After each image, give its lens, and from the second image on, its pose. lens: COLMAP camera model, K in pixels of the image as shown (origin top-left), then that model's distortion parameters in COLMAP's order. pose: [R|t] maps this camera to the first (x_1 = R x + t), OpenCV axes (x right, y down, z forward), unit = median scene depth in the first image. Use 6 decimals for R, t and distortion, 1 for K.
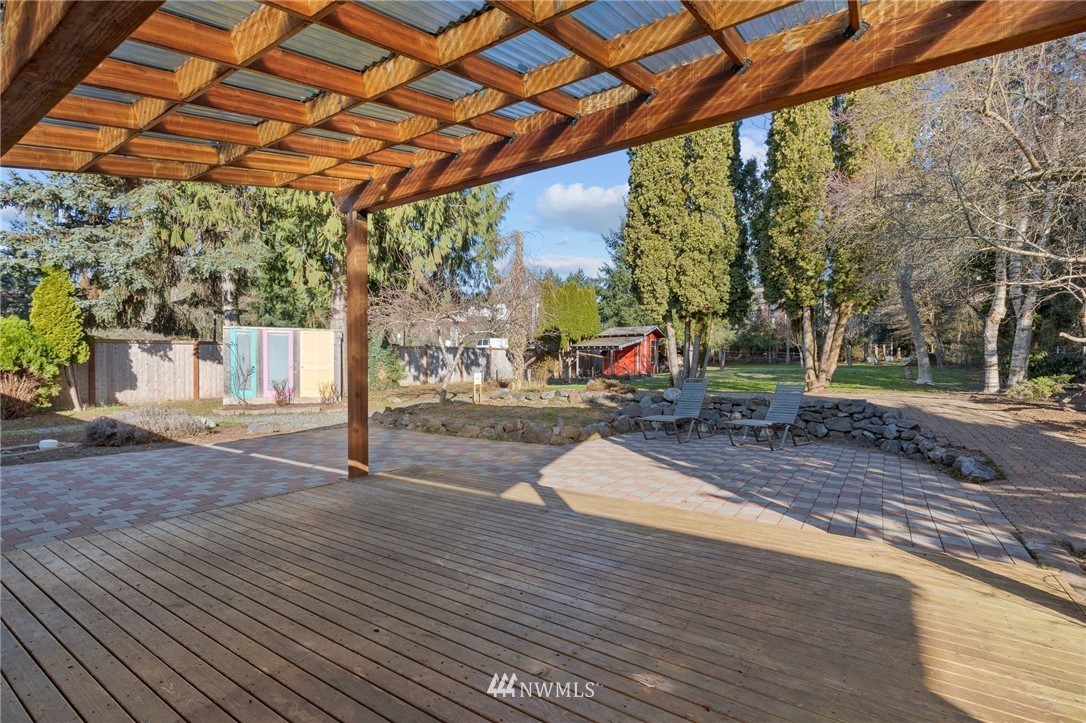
lens RADIAL K [[505.9, 0, 536.6], [0, 505.9, 384.0], [0, 0, 1]] dist [0.001794, 0.000349]
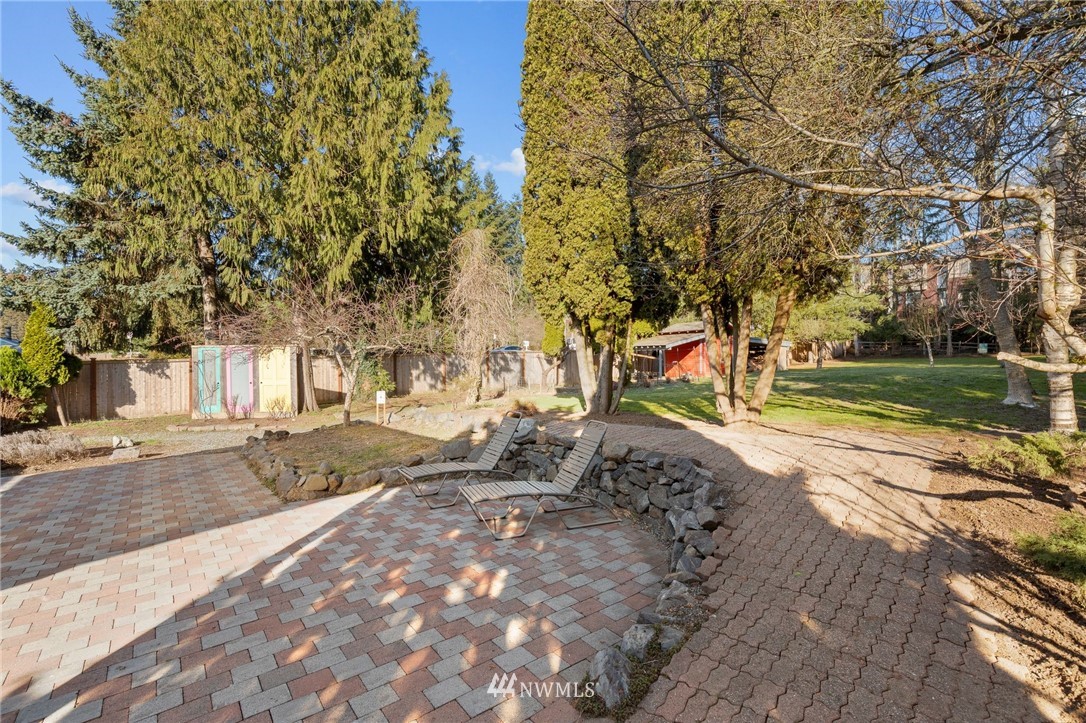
lens RADIAL K [[490.4, 0, 539.1], [0, 490.4, 365.7], [0, 0, 1]] dist [0.001735, 0.000313]
pose [[0.950742, -0.017057, -0.309514, 0.384739], [0.009042, 0.999586, -0.027311, -0.036270], [0.309852, 0.023167, 0.950502, 0.238761]]
